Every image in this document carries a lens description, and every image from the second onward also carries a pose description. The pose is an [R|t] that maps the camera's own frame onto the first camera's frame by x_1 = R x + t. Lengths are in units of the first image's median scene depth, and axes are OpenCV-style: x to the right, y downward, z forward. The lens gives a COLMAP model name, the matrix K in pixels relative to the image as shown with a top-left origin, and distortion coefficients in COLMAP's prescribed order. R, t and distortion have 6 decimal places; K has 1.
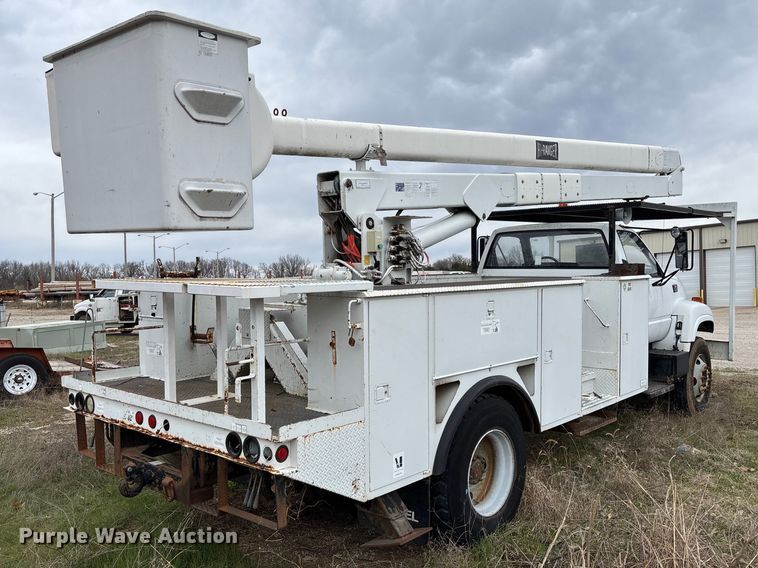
lens RADIAL K [[691.3, 0, 358.6], [0, 691.3, 304.7], [0, 0, 1]] dist [0.030550, 0.000000]
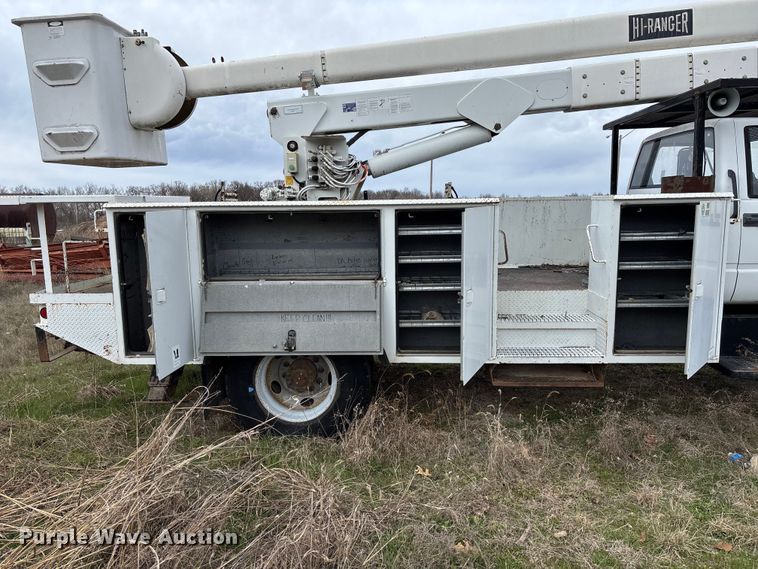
lens RADIAL K [[568.6, 0, 376.3], [0, 568.6, 288.0], [0, 0, 1]] dist [0.058364, -0.065202]
pose [[0.640826, 0.119621, -0.758309, 0.917194], [-0.035322, 0.991334, 0.126530, -0.013237], [0.766873, -0.054299, 0.639498, 0.552530]]
